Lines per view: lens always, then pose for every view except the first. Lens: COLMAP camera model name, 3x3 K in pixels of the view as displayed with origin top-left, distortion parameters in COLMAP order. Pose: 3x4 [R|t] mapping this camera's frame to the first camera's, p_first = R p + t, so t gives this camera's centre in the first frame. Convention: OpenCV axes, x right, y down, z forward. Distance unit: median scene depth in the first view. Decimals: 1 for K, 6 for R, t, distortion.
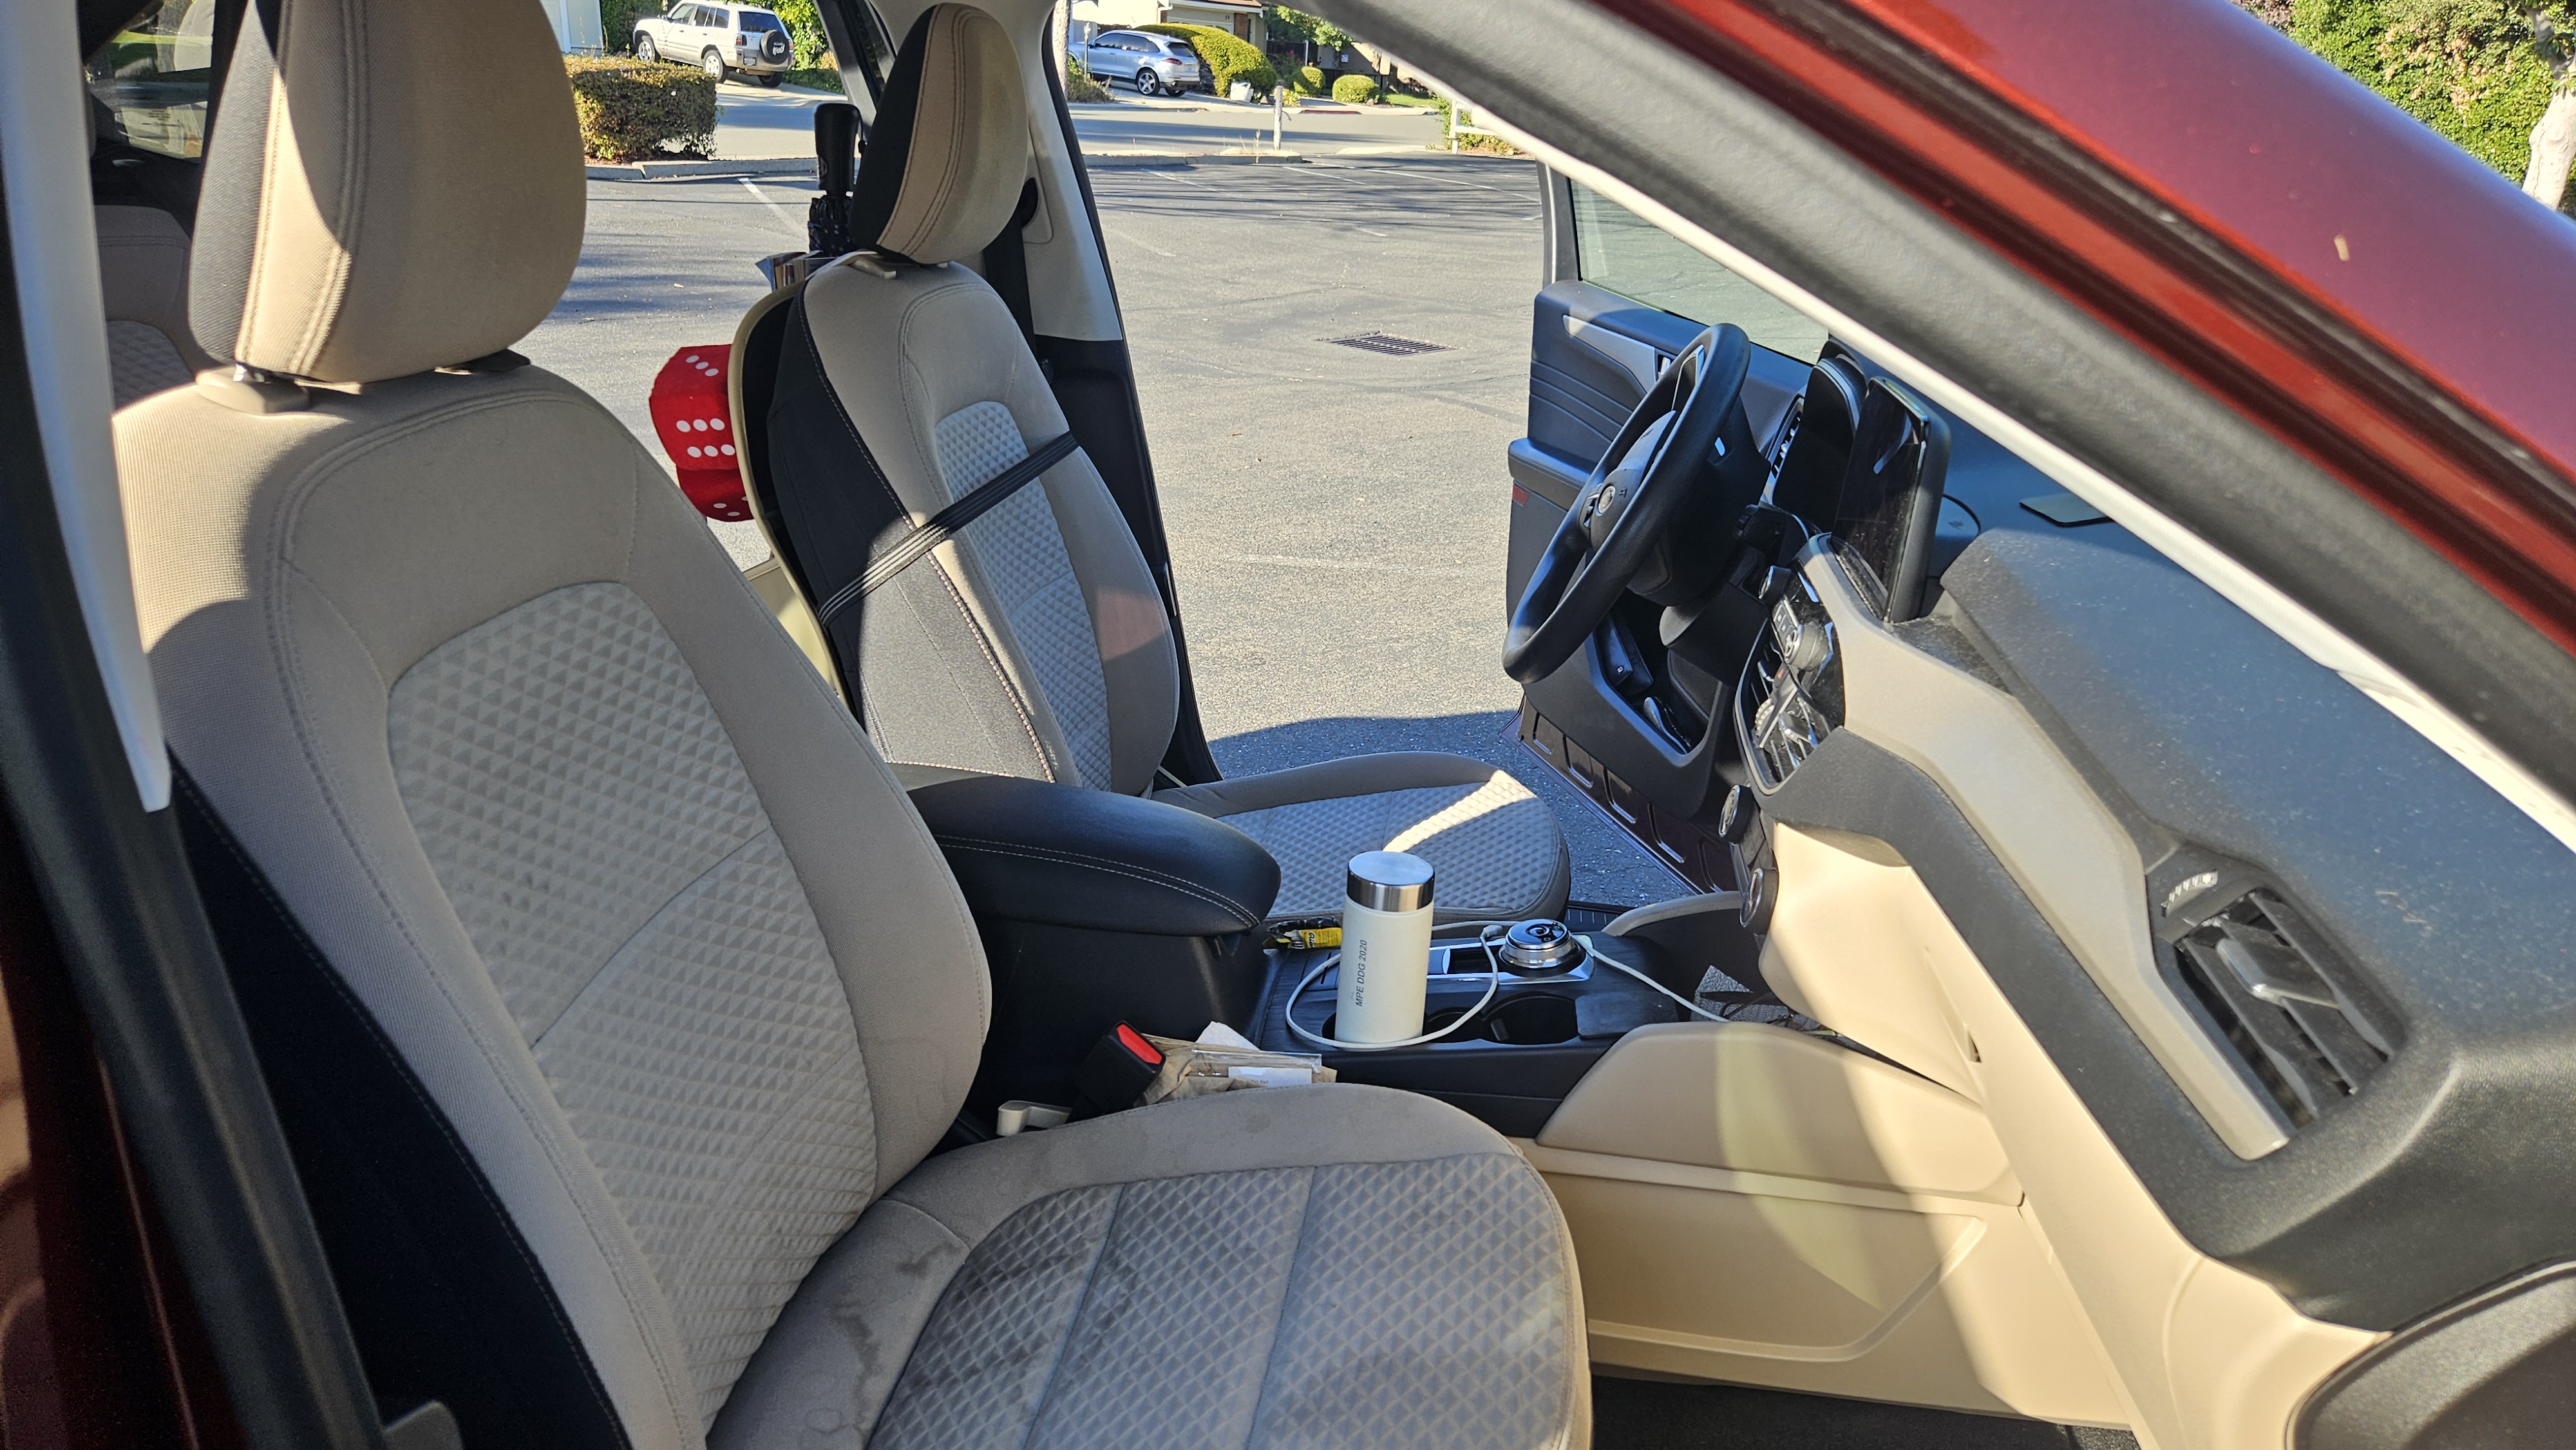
lens RADIAL K [[1690.8, 0, 1288.0], [0, 1690.8, 725.0], [0, 0, 1]] dist [0.088141, -0.112371]
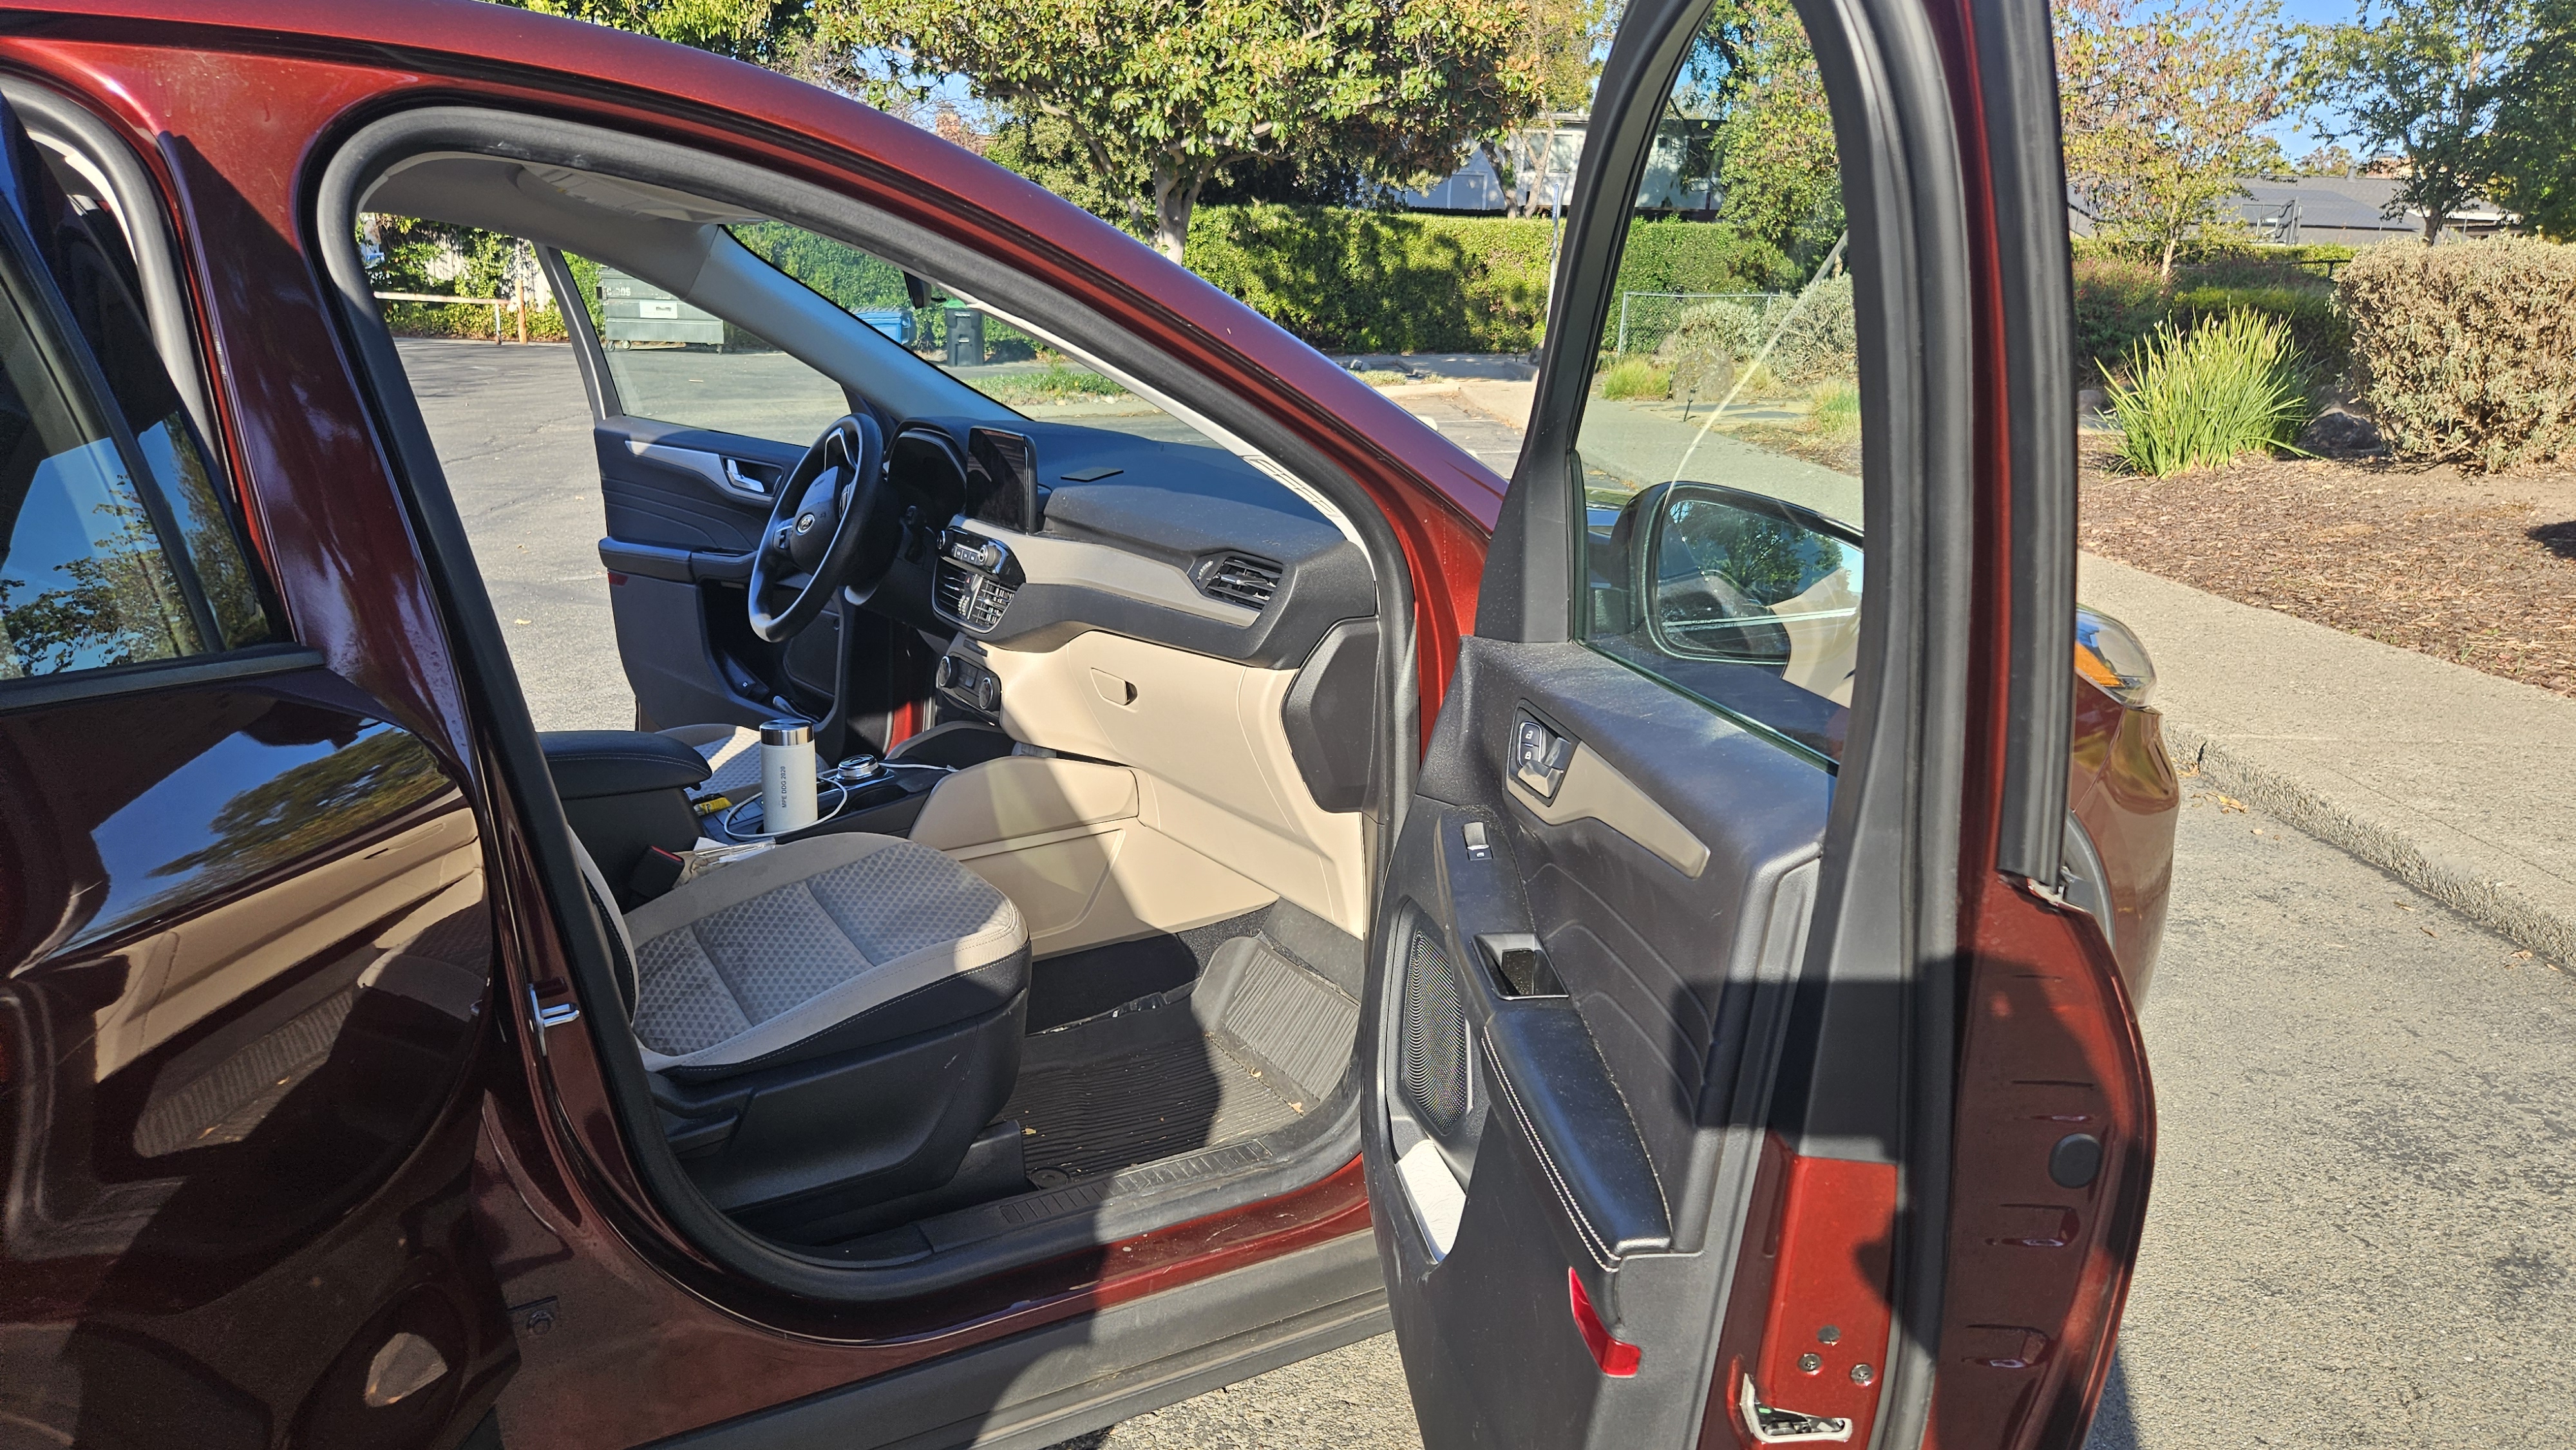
lens RADIAL K [[1690.8, 0, 1288.0], [0, 1690.8, 725.0], [0, 0, 1]] dist [0.088141, -0.112371]
pose [[0.772977, -0.174710, 0.609904, -0.645577], [0.229228, 0.973302, -0.011711, 0.239976], [-0.591575, 0.148860, 0.792389, -0.724009]]
